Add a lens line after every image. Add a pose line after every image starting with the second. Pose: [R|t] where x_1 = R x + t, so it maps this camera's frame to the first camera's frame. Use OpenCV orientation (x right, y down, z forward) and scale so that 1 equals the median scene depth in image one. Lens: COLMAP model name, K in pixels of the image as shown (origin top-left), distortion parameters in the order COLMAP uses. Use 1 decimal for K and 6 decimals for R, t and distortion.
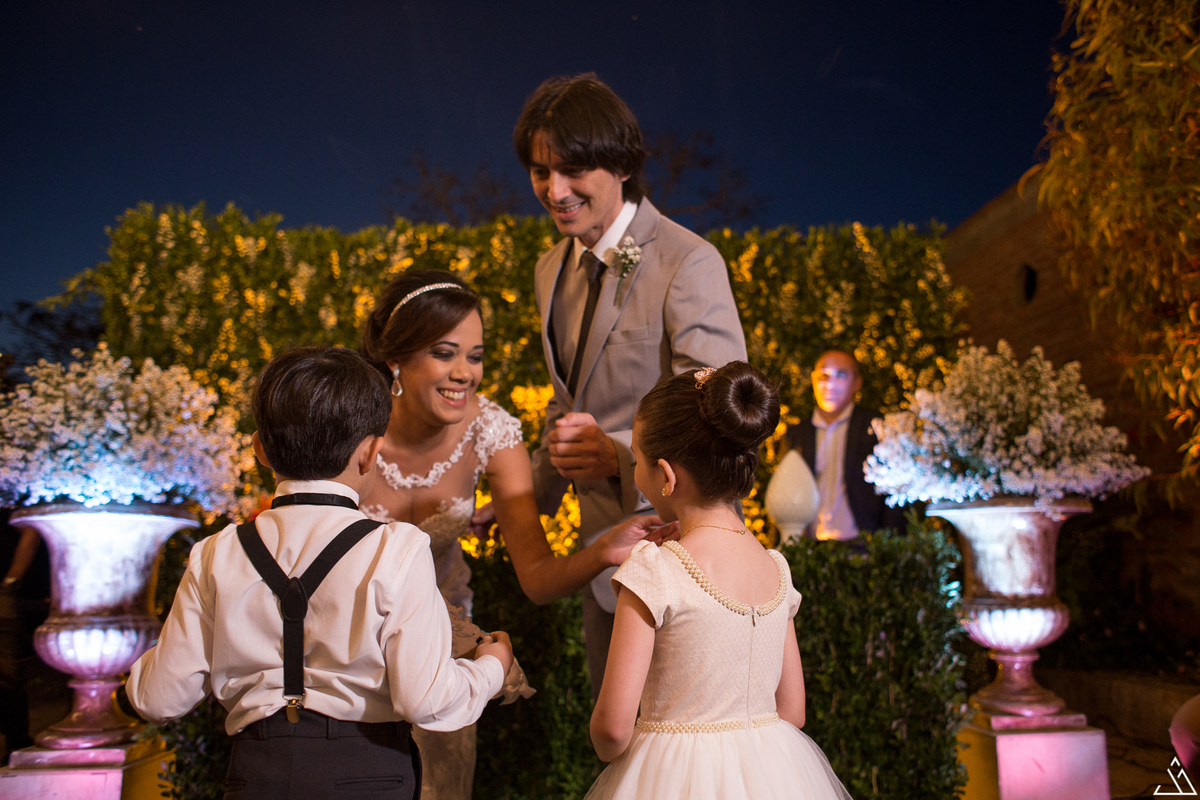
lens RADIAL K [[957.2, 0, 600.0], [0, 957.2, 400.0], [0, 0, 1]] dist [-0.100782, 0.162128]
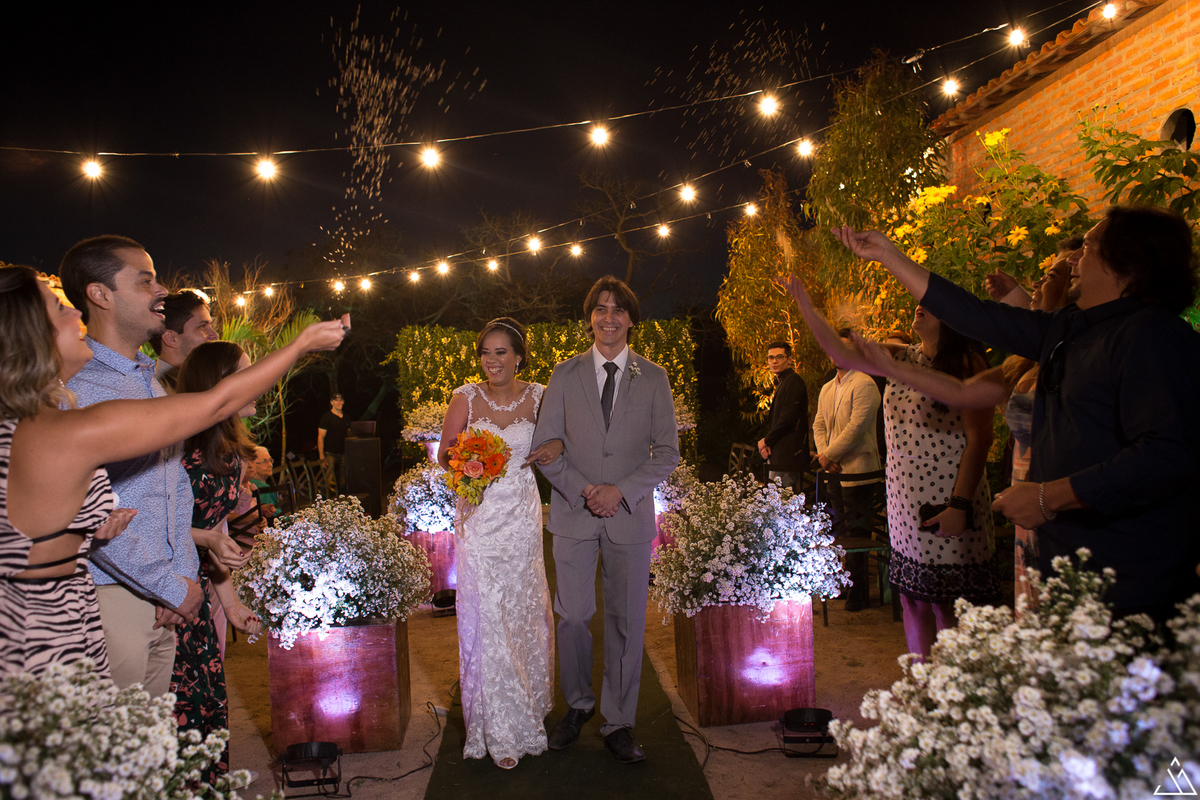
lens RADIAL K [[957.2, 0, 600.0], [0, 957.2, 400.0], [0, 0, 1]] dist [-0.100782, 0.162128]
pose [[0.998087, -0.019682, -0.058611, 0.286192], [0.029830, 0.983637, 0.177672, -0.496388], [0.054155, -0.179081, 0.982343, -1.951244]]
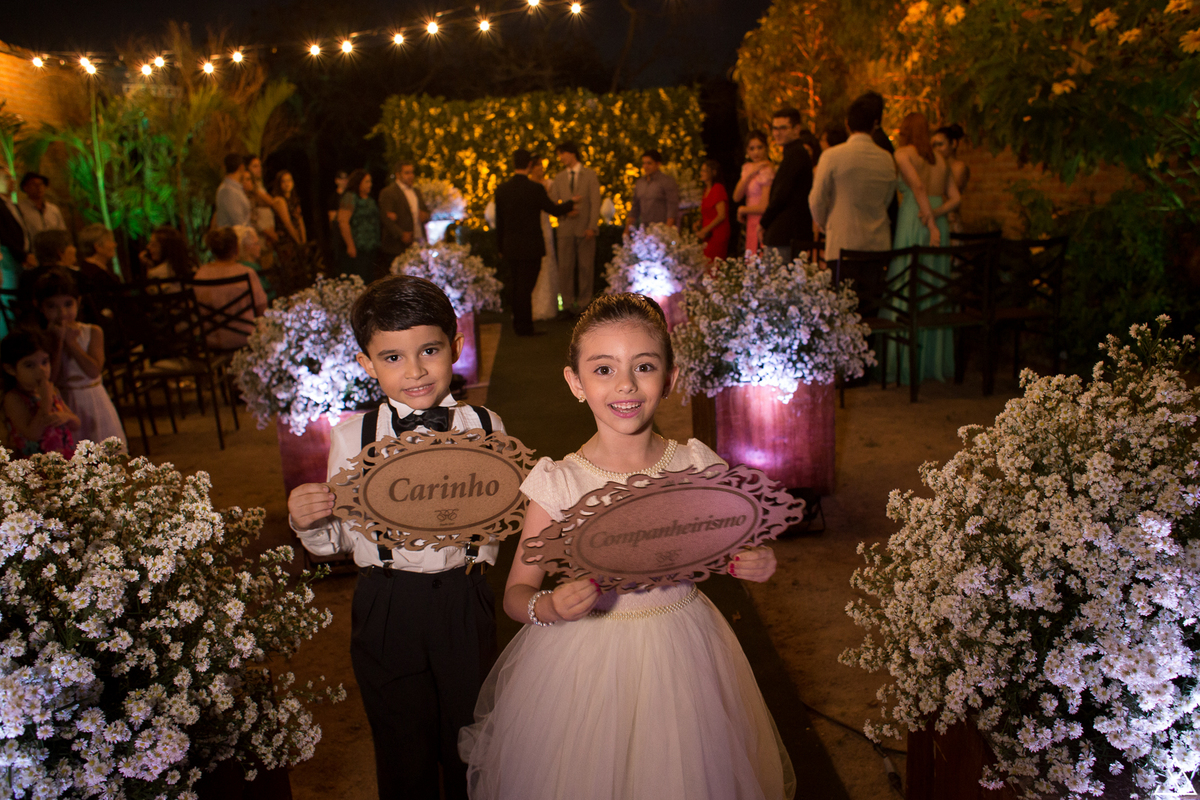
lens RADIAL K [[994.5, 0, 618.5], [0, 994.5, 404.8], [0, 0, 1]] dist [-0.109033, 0.156585]
pose [[0.999090, -0.014626, -0.040072, 0.265758], [0.029230, 0.918910, 0.393384, -0.487143], [0.031069, -0.394197, 0.918501, -1.943332]]
